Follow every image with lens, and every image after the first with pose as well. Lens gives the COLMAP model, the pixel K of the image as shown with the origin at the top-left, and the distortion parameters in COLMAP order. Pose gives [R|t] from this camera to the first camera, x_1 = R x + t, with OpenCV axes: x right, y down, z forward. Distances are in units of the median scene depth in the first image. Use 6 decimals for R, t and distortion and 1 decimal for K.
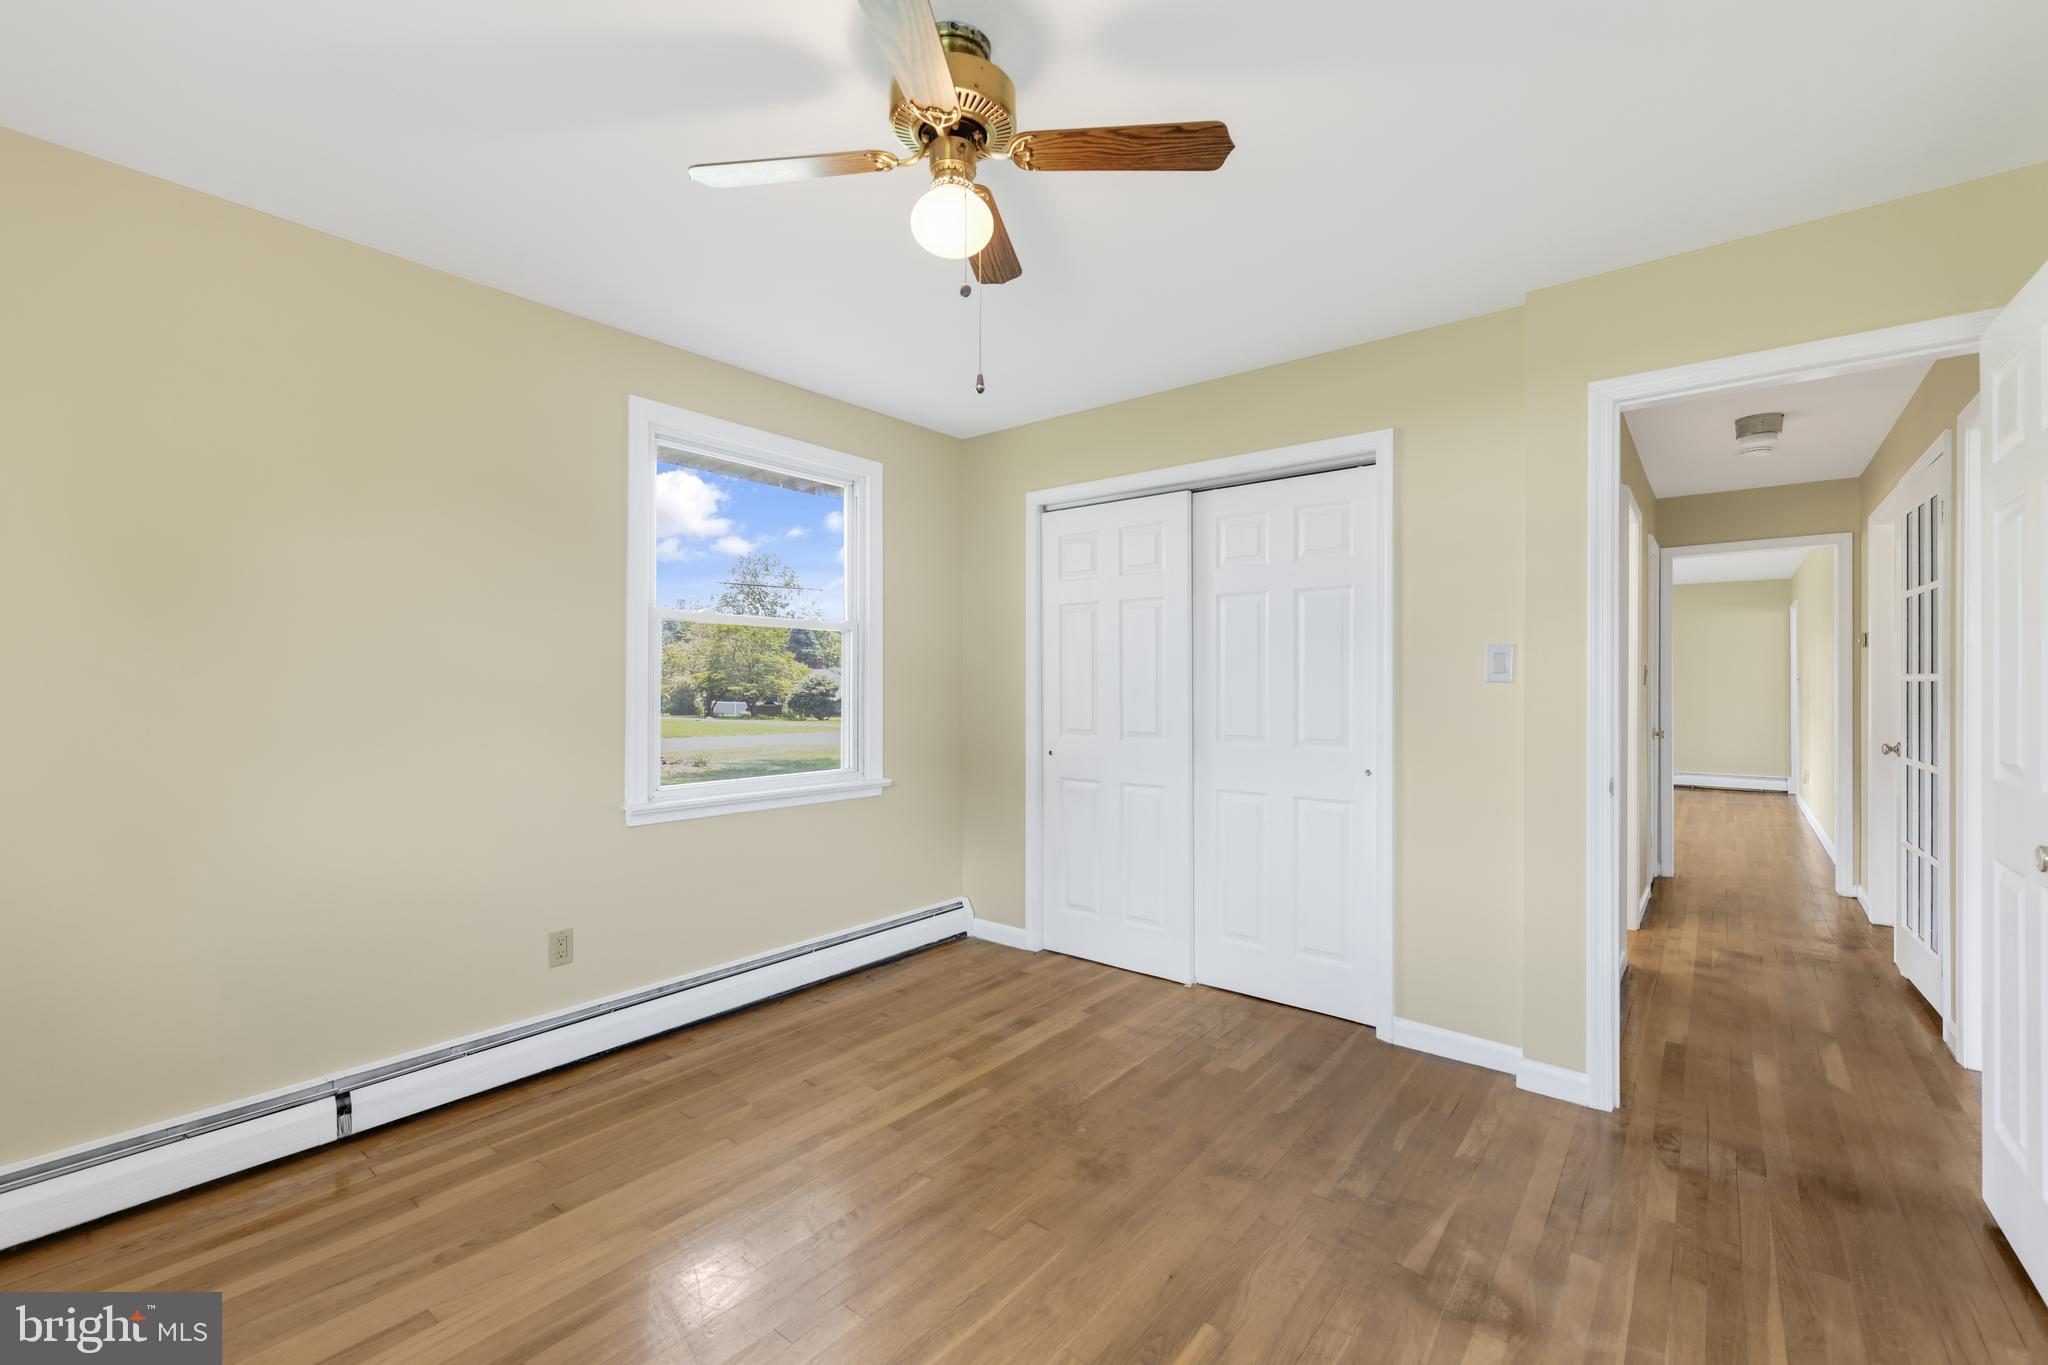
lens RADIAL K [[853.0, 0, 1029.0], [0, 853.0, 680.4], [0, 0, 1]] dist [0.003111, 0.000188]
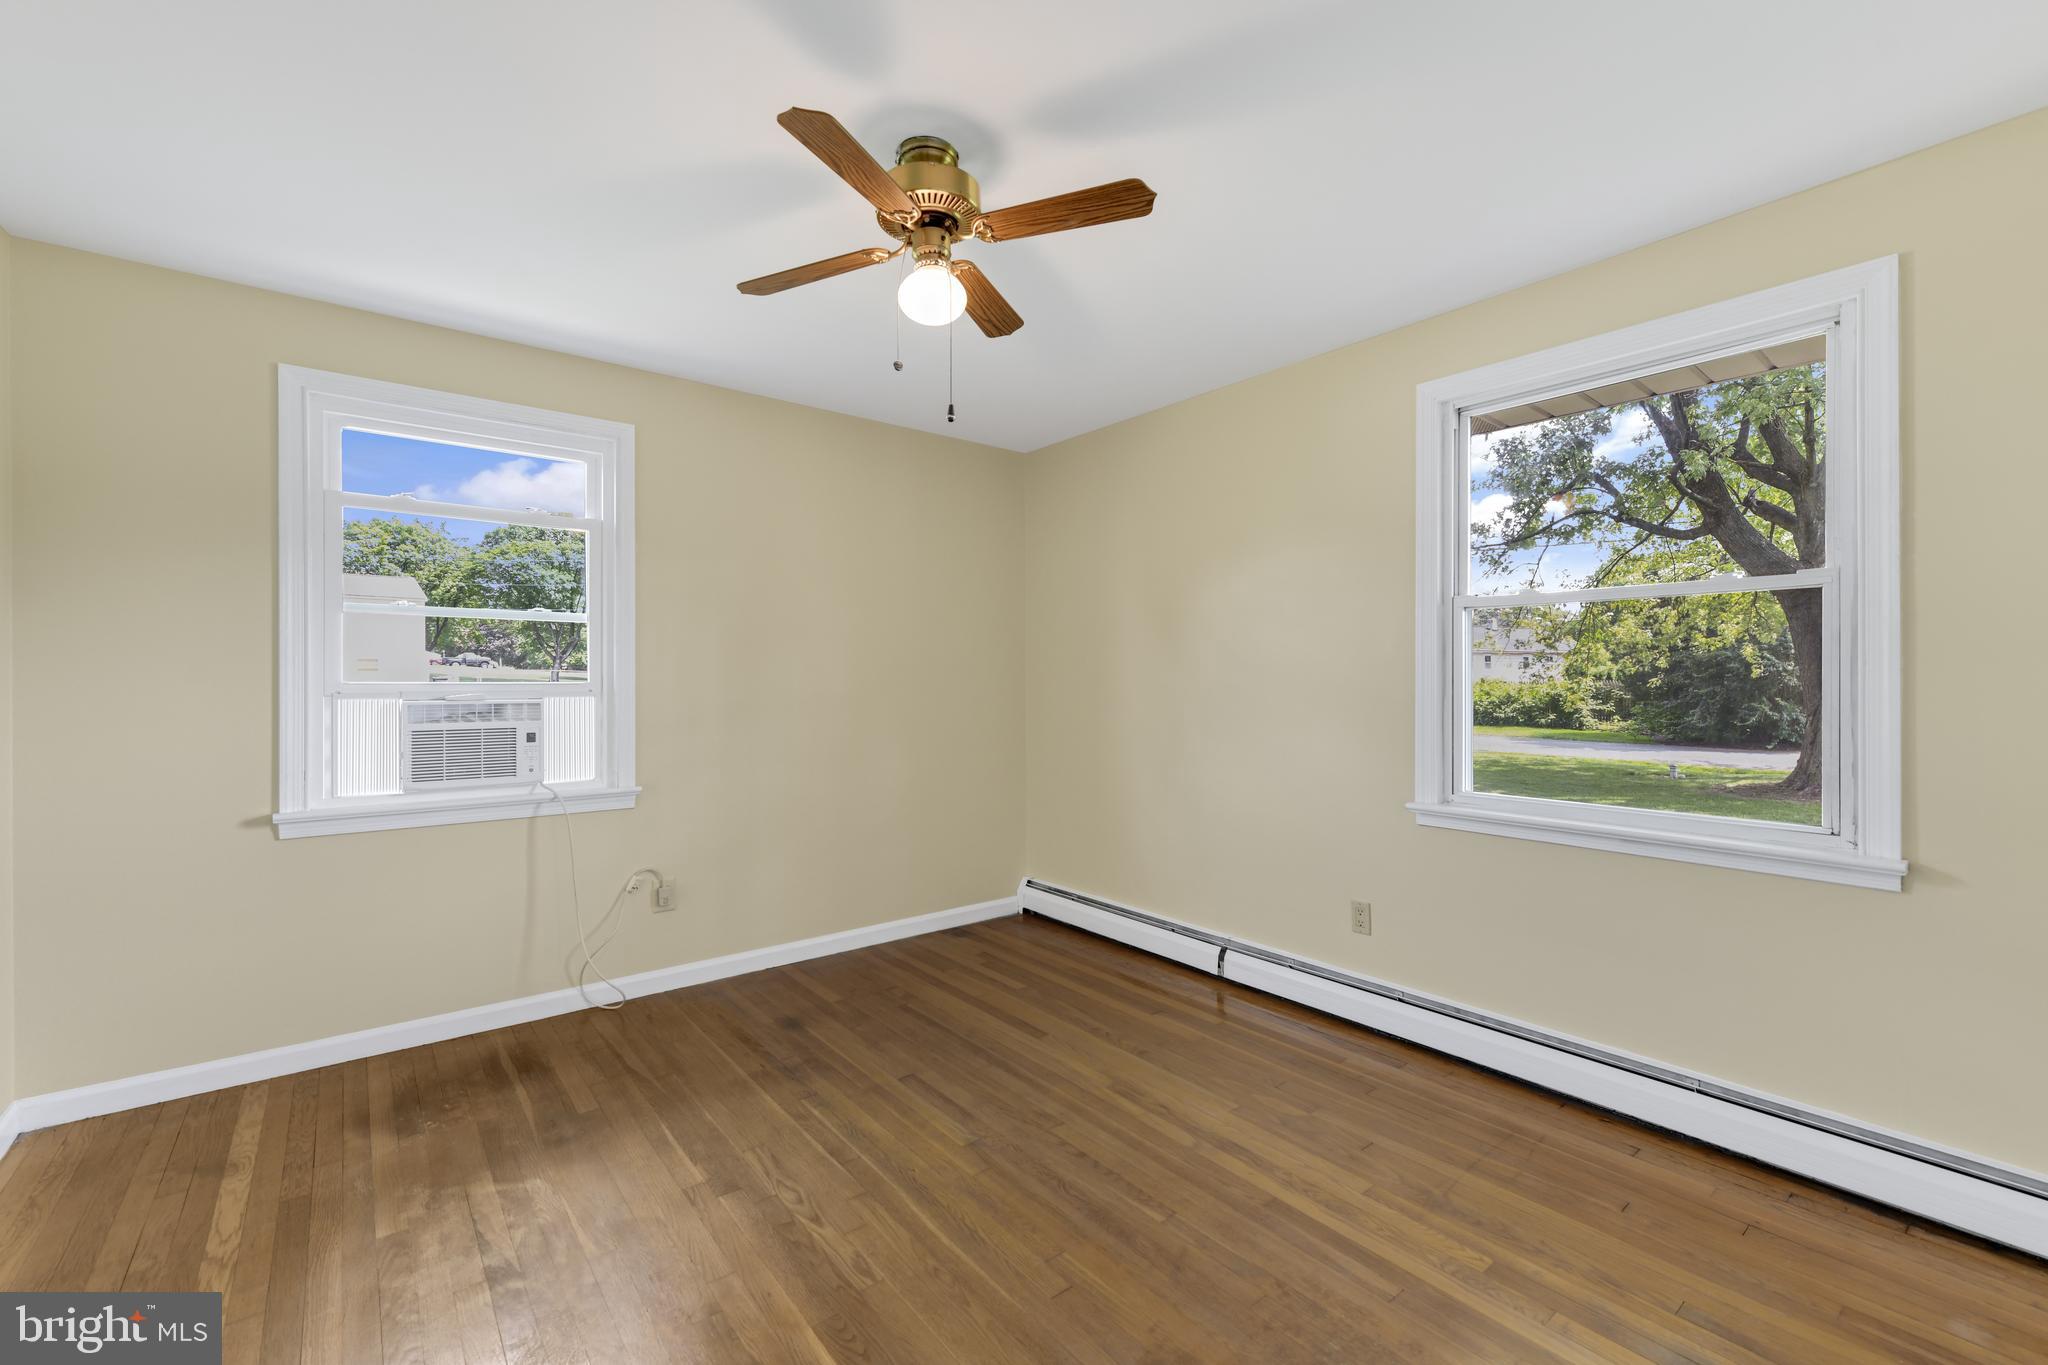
lens RADIAL K [[853.0, 0, 1029.0], [0, 853.0, 680.4], [0, 0, 1]] dist [0.003111, 0.000188]
pose [[-0.220444, -0.001100, -0.975399, 0.624653], [0.003843, 0.999991, -0.001996, 0.006835], [0.975392, -0.004189, -0.220438, 0.827546]]
